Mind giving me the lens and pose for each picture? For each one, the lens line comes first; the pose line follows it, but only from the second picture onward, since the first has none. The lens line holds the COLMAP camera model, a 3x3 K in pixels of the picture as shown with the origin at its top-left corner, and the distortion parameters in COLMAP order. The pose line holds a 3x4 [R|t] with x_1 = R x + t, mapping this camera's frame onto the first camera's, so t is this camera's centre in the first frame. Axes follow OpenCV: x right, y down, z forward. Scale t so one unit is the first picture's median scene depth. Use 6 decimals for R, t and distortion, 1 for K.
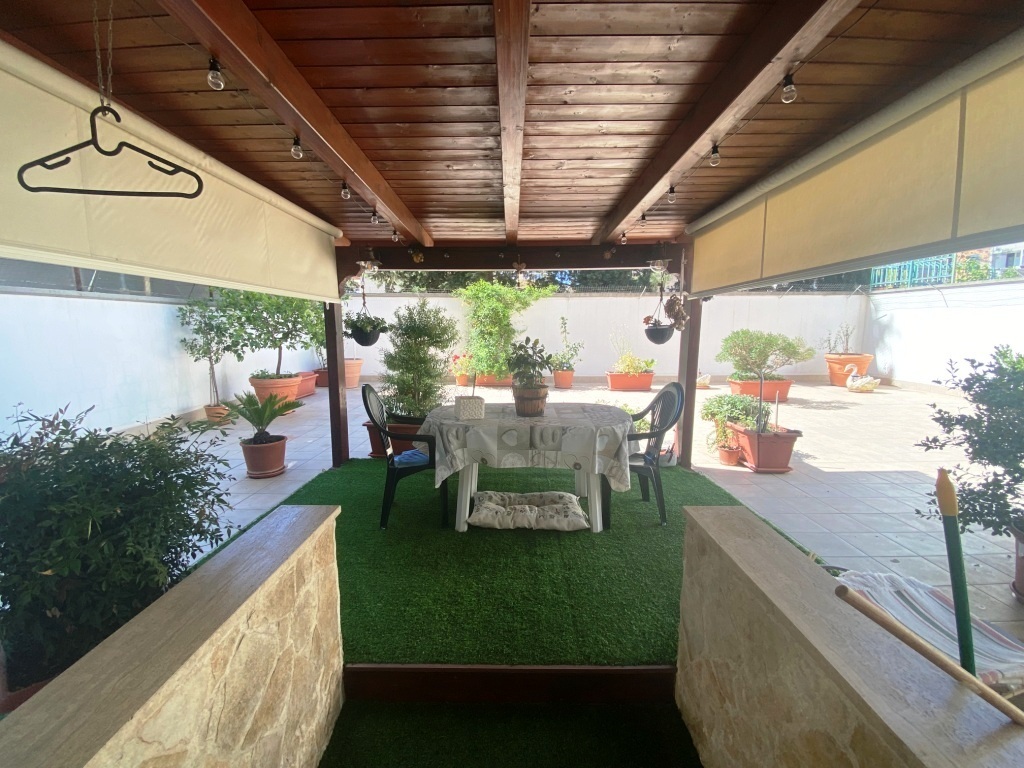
lens RADIAL K [[419.1, 0, 512.0], [0, 419.1, 384.0], [0, 0, 1]] dist [0.030069, -0.025503]
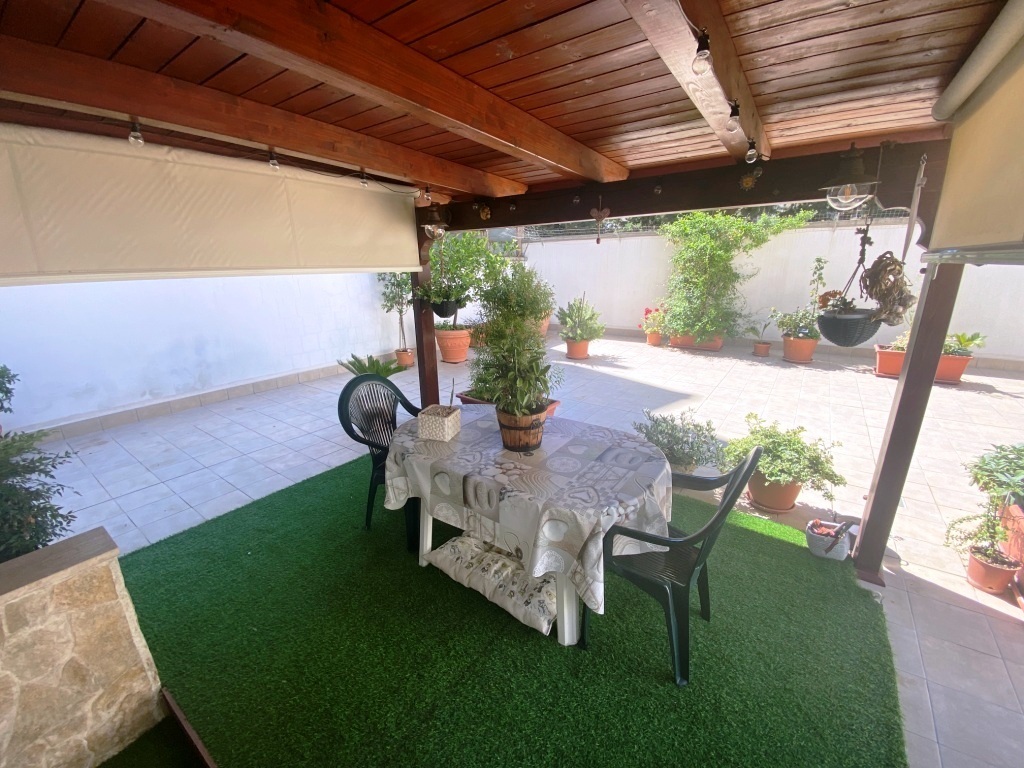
lens RADIAL K [[419.1, 0, 512.0], [0, 419.1, 384.0], [0, 0, 1]] dist [0.030069, -0.025503]
pose [[0.815828, 0.148174, -0.558989, 0.313510], [-0.058968, 0.982894, 0.174479, -0.115861], [0.575280, -0.109382, 0.810610, 0.320173]]
